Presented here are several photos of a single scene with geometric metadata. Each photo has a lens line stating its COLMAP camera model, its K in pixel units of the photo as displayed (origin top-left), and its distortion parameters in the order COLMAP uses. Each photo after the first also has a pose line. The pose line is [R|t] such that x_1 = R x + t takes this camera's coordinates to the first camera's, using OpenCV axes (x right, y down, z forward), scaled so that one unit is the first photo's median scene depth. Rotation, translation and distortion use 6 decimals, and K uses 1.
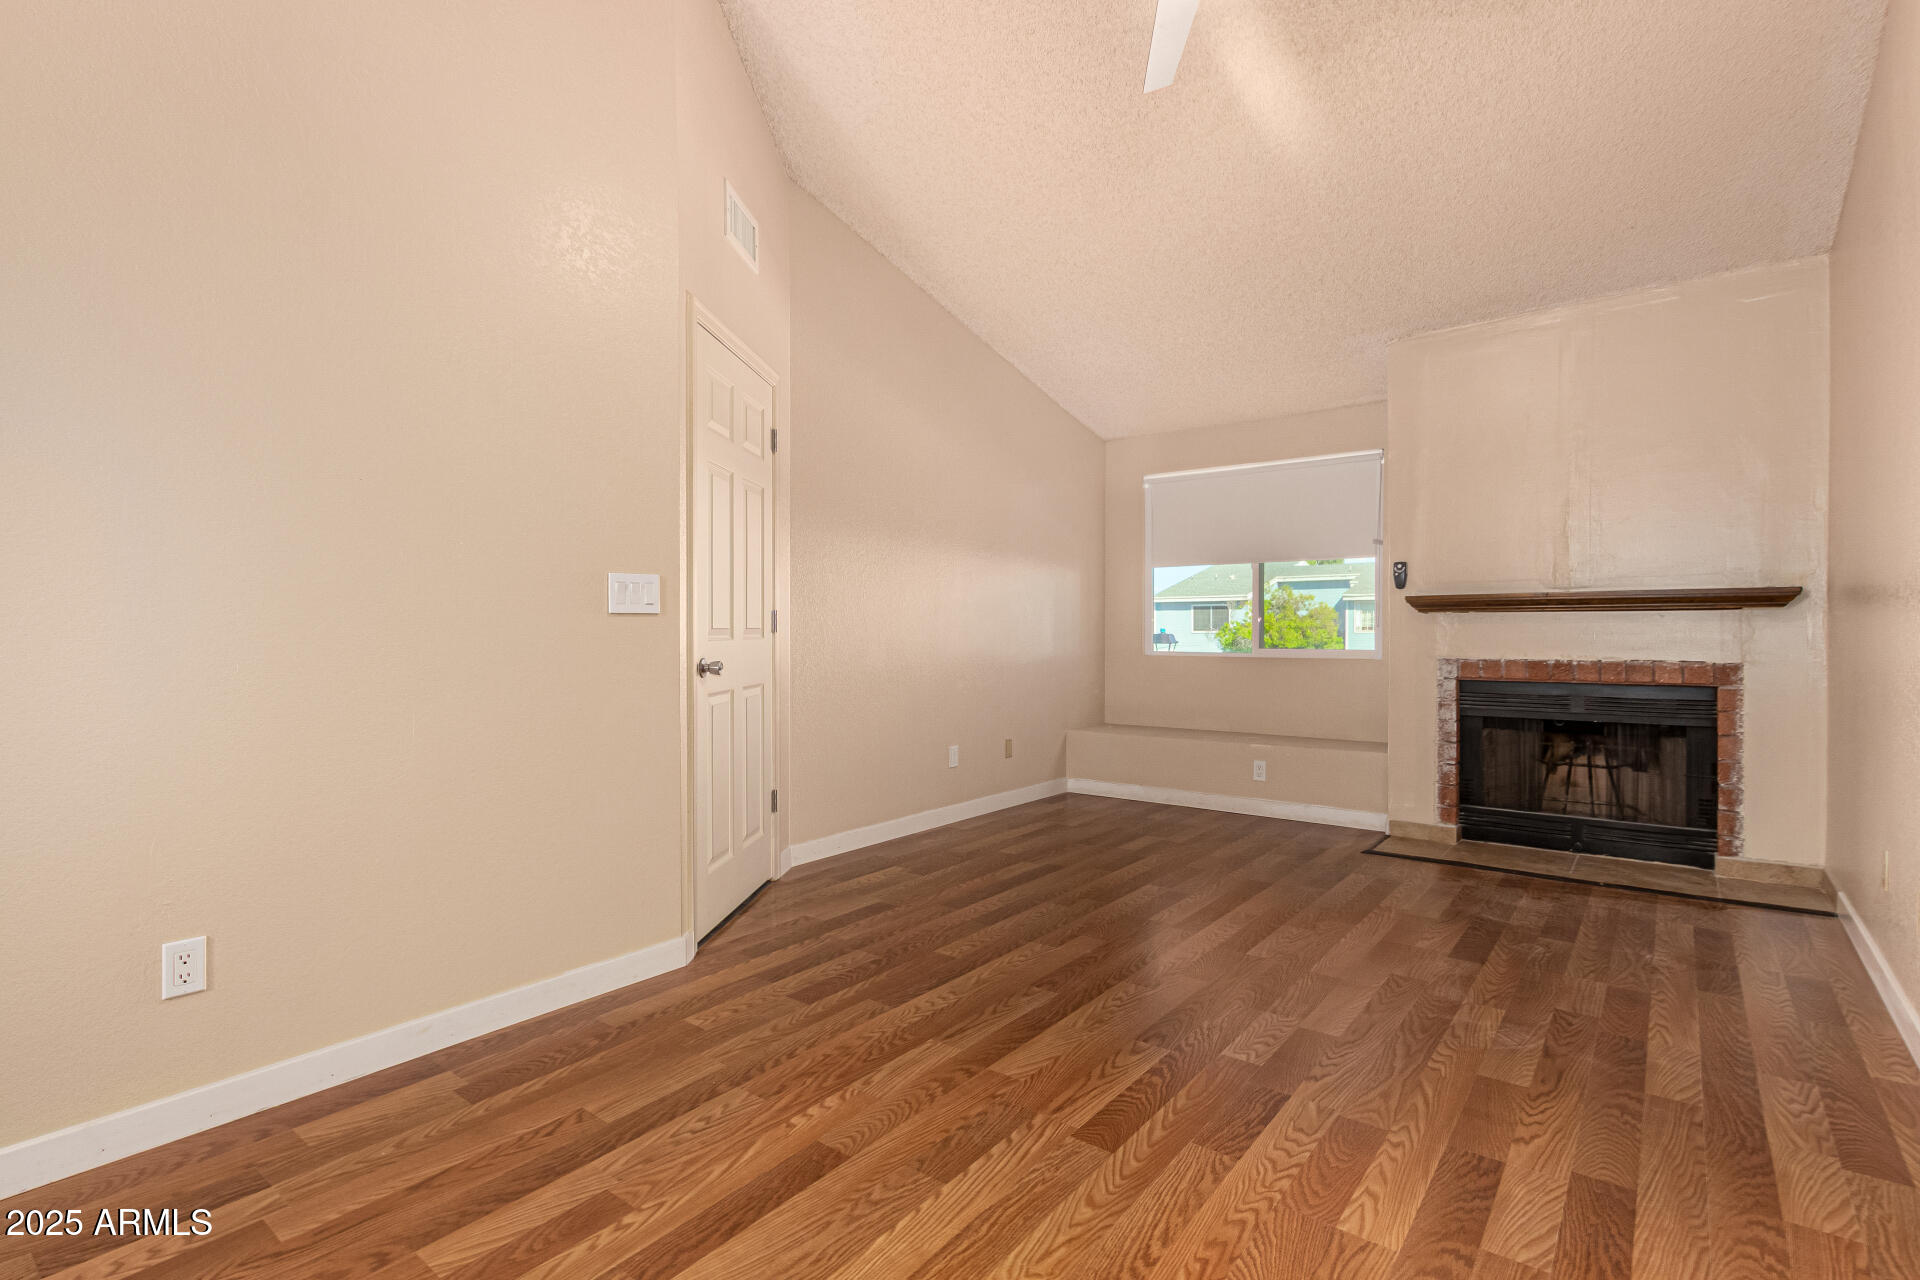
lens RADIAL K [[914.3, 0, 949.5], [0, 914.3, 633.2], [0, 0, 1]] dist [0.013925, -0.004962]
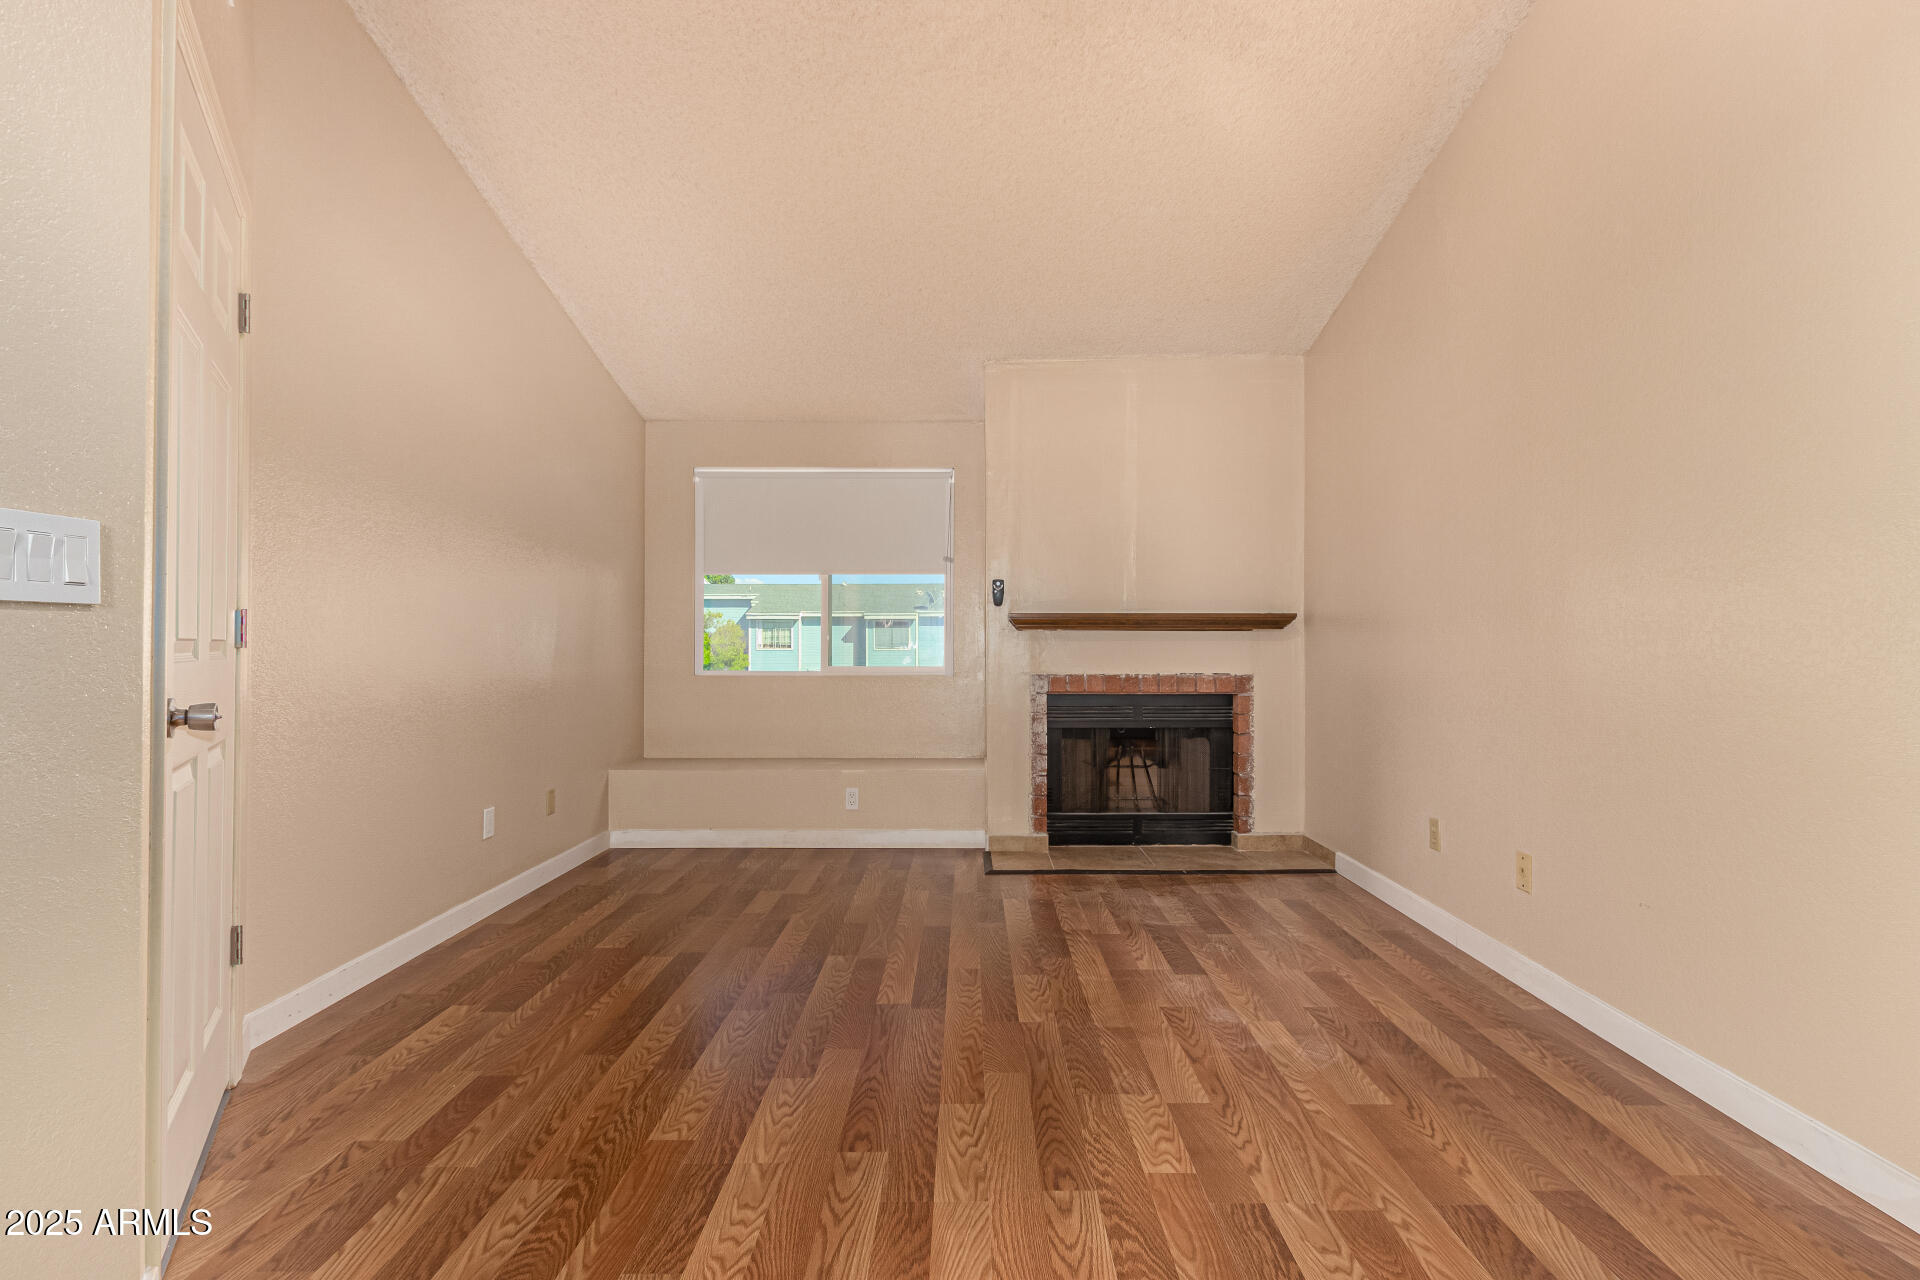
lens RADIAL K [[914.3, 0, 970.9], [0, 914.3, 635.7], [0, 0, 1]] dist [0.013925, -0.004962]
pose [[0.783261, 0.010667, 0.621601, -0.219392], [-0.000677, 0.999867, -0.016305, 0.000938], [-0.621692, 0.012350, 0.783164, 0.307047]]
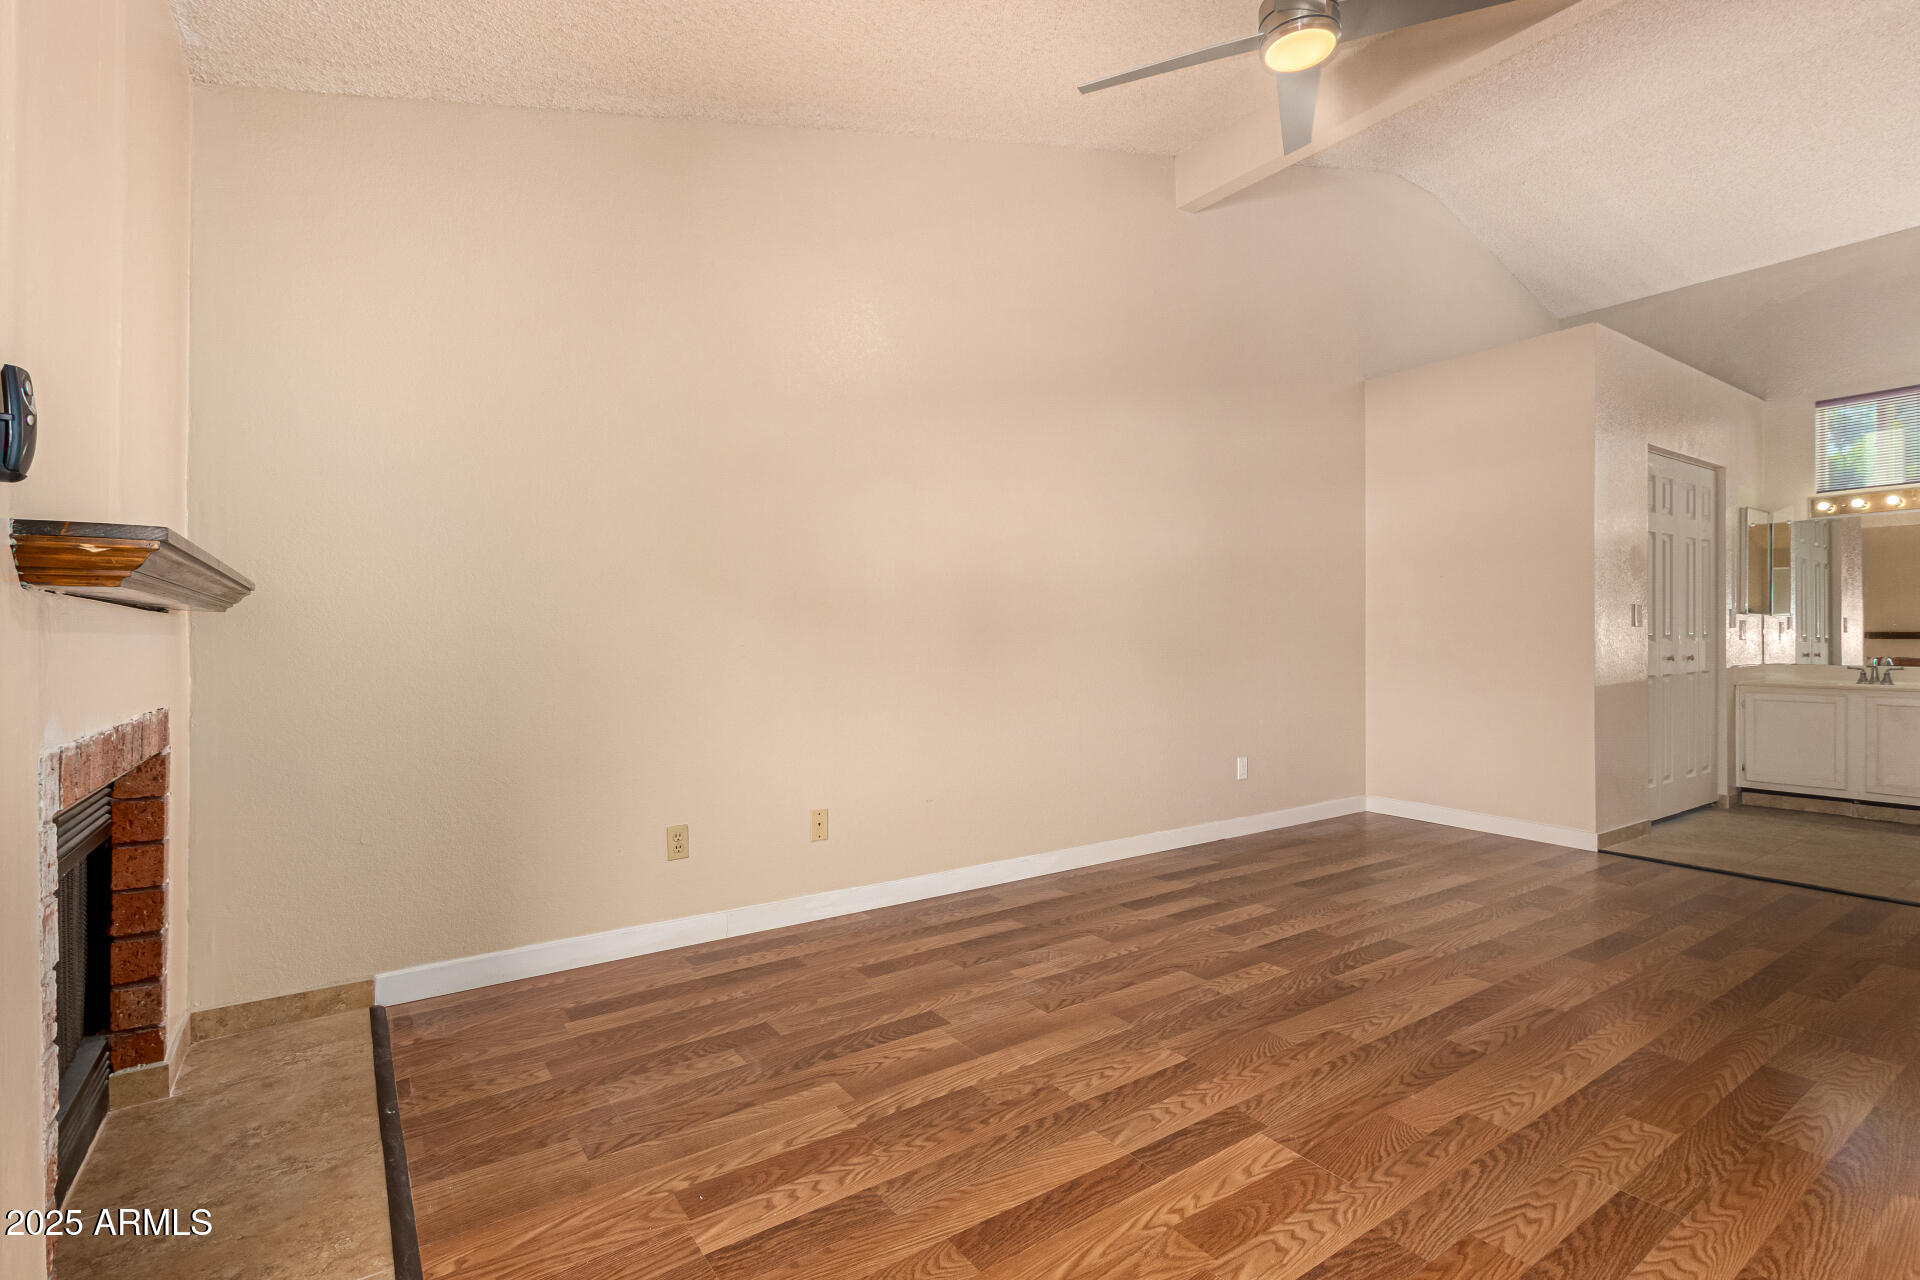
lens RADIAL K [[914.3, 0, 955.4], [0, 914.3, 644.3], [0, 0, 1]] dist [0.013925, -0.004962]
pose [[-0.959277, 0.005921, 0.282404, 0.254384], [0.008544, 0.999931, 0.008059, -0.006918], [-0.282337, 0.010144, -0.959262, 1.569074]]
